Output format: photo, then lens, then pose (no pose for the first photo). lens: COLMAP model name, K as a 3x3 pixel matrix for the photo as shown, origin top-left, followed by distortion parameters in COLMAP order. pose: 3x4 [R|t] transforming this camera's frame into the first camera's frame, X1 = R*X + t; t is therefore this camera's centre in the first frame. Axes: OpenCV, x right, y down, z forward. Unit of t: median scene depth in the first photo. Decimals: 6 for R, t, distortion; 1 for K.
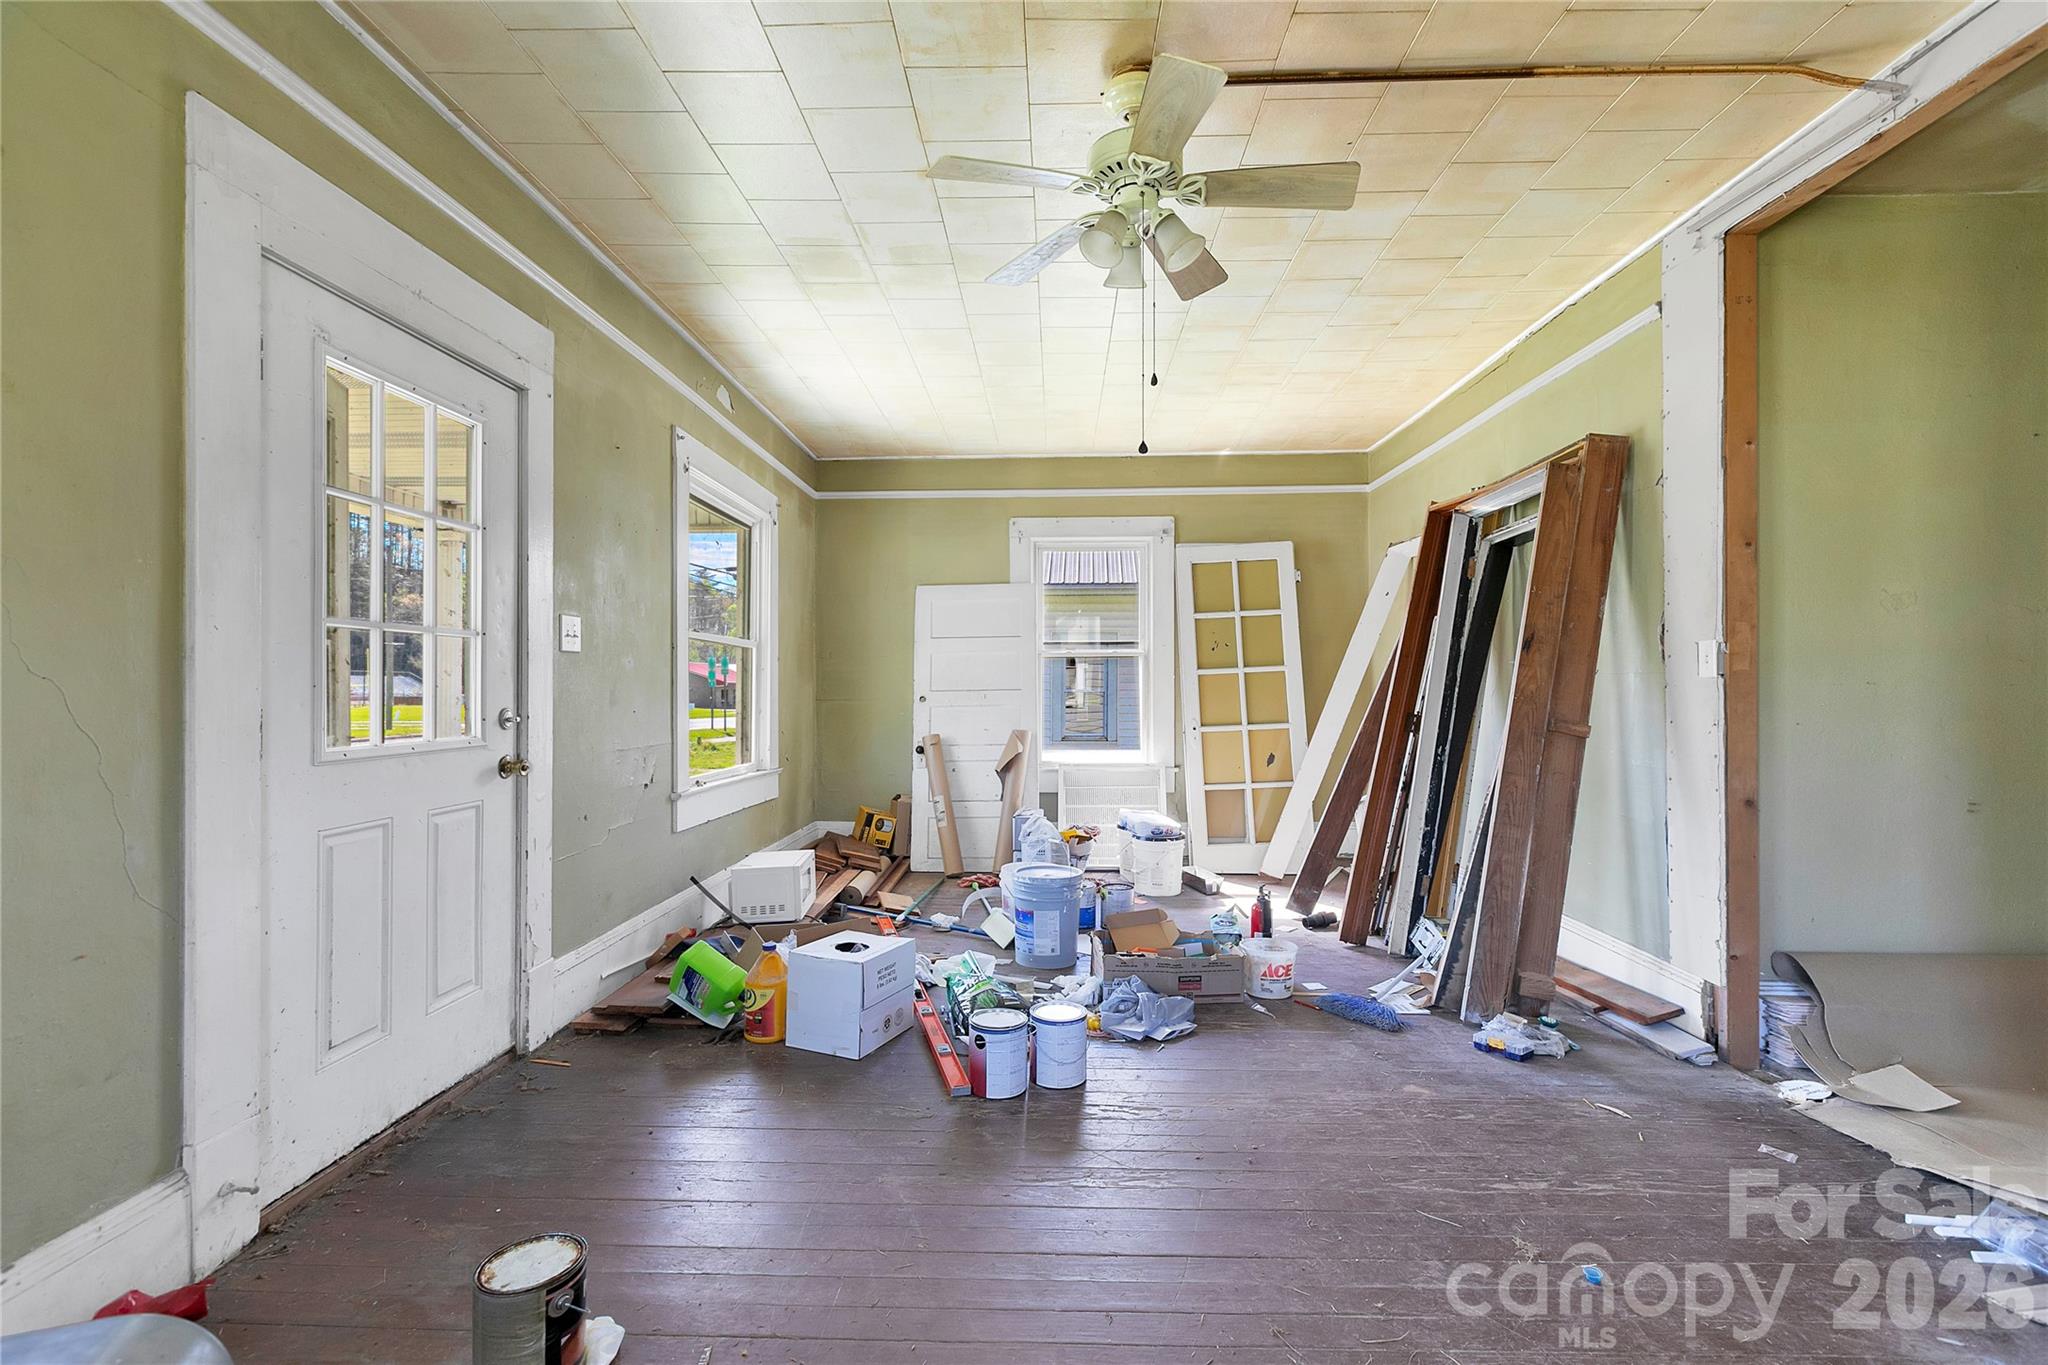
lens RADIAL K [[935.4, 0, 1032.5], [0, 935.4, 679.0], [0, 0, 1]] dist [0.002264, 0.000945]
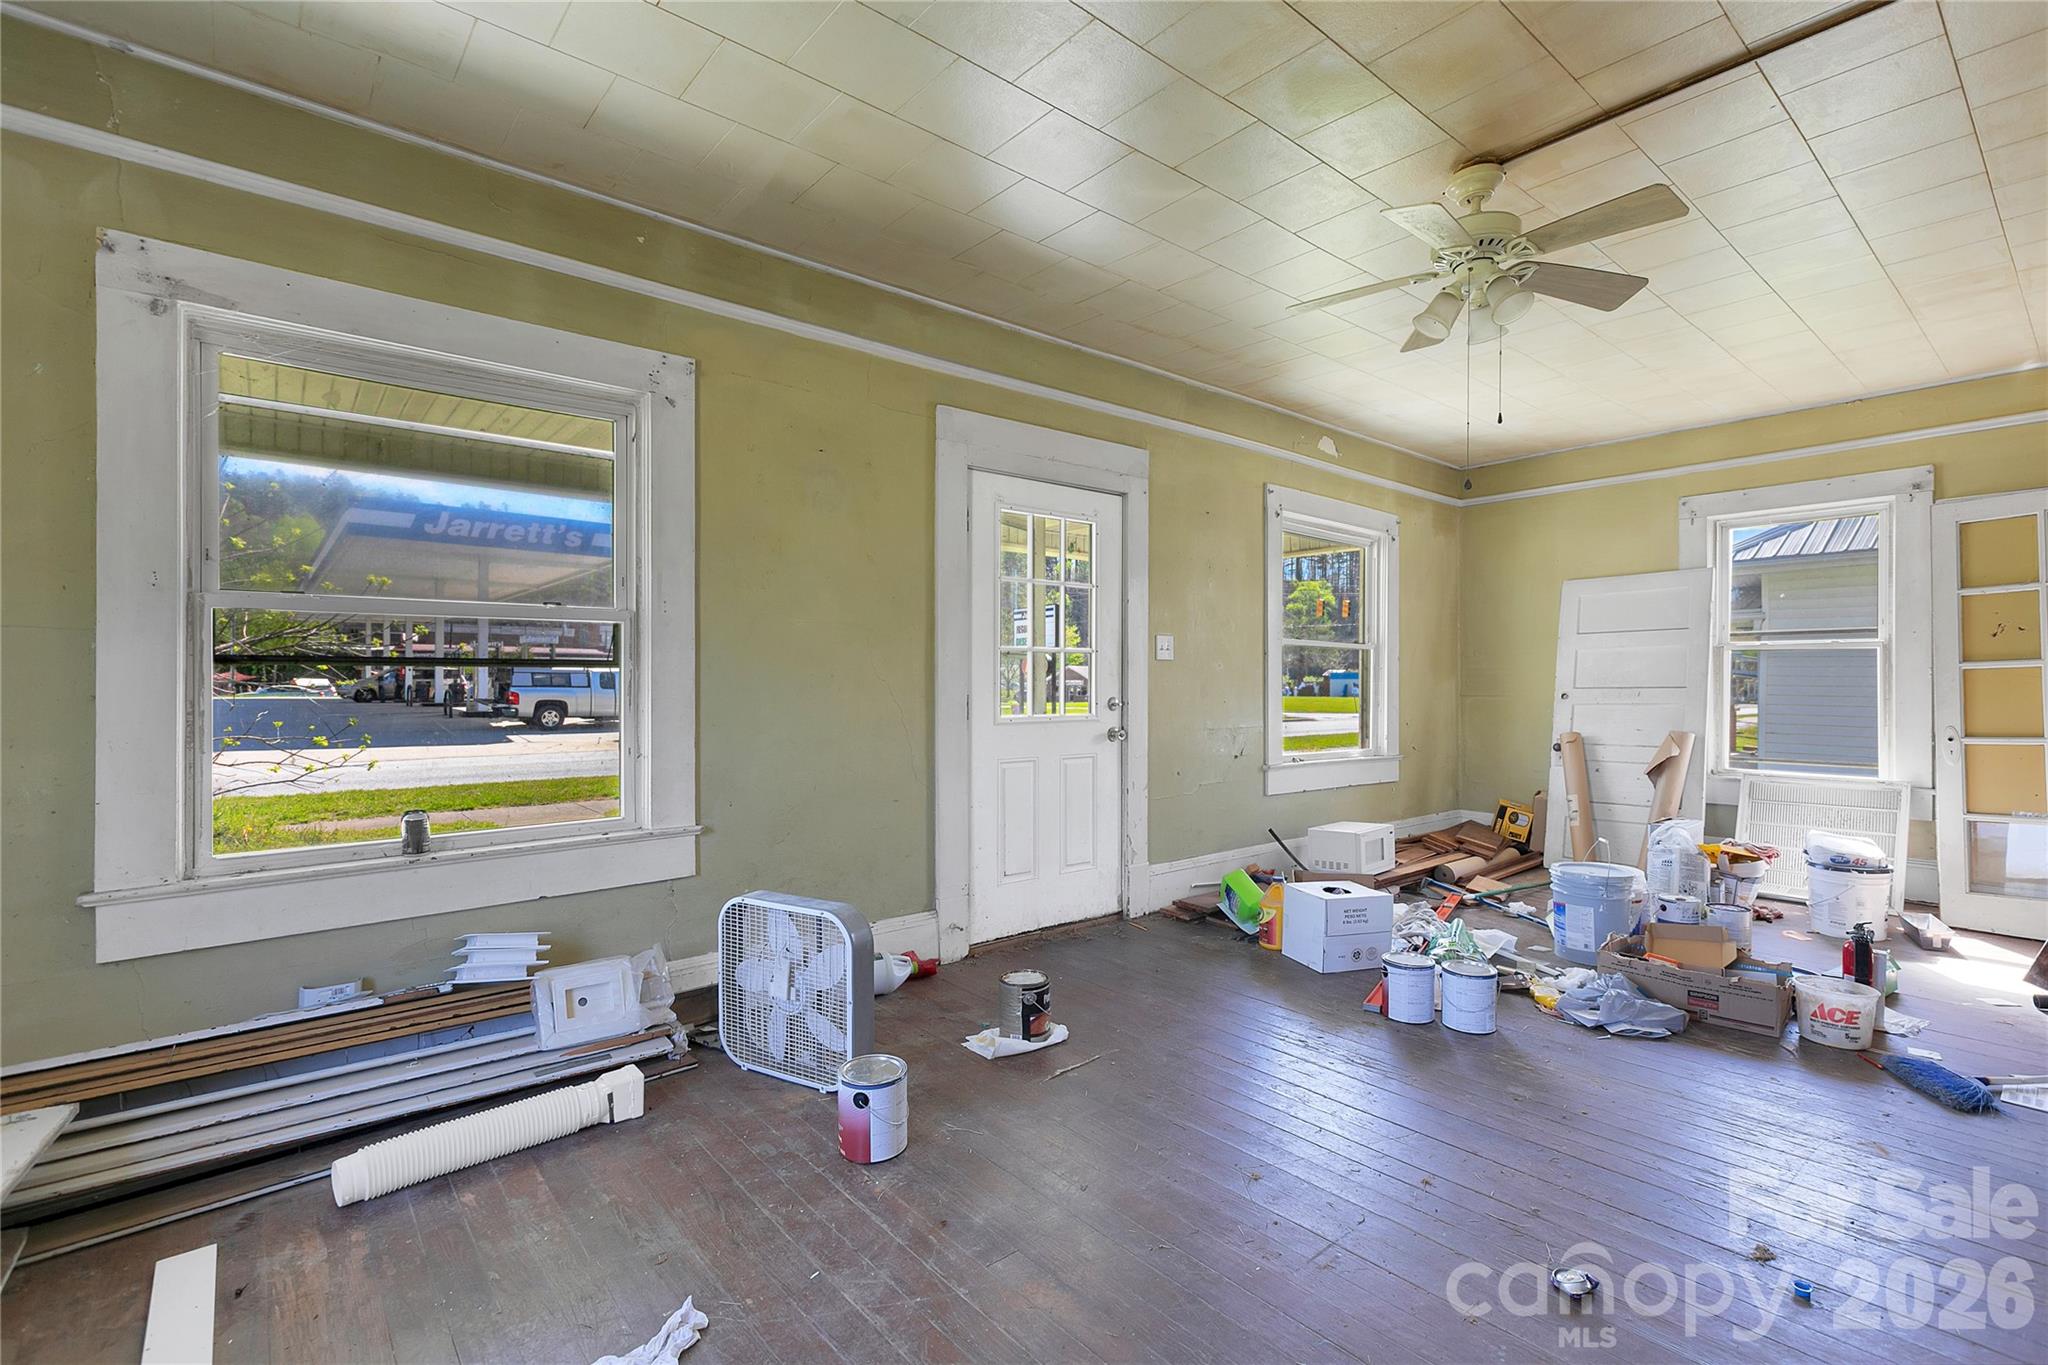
lens RADIAL K [[935.4, 0, 1032.5], [0, 935.4, 679.0], [0, 0, 1]] dist [0.002264, 0.000945]
pose [[0.672441, 0.000691, -0.740150, 0.377521], [0.004356, 0.999979, 0.004892, -0.006133], [0.740138, -0.006513, 0.672424, -0.123731]]
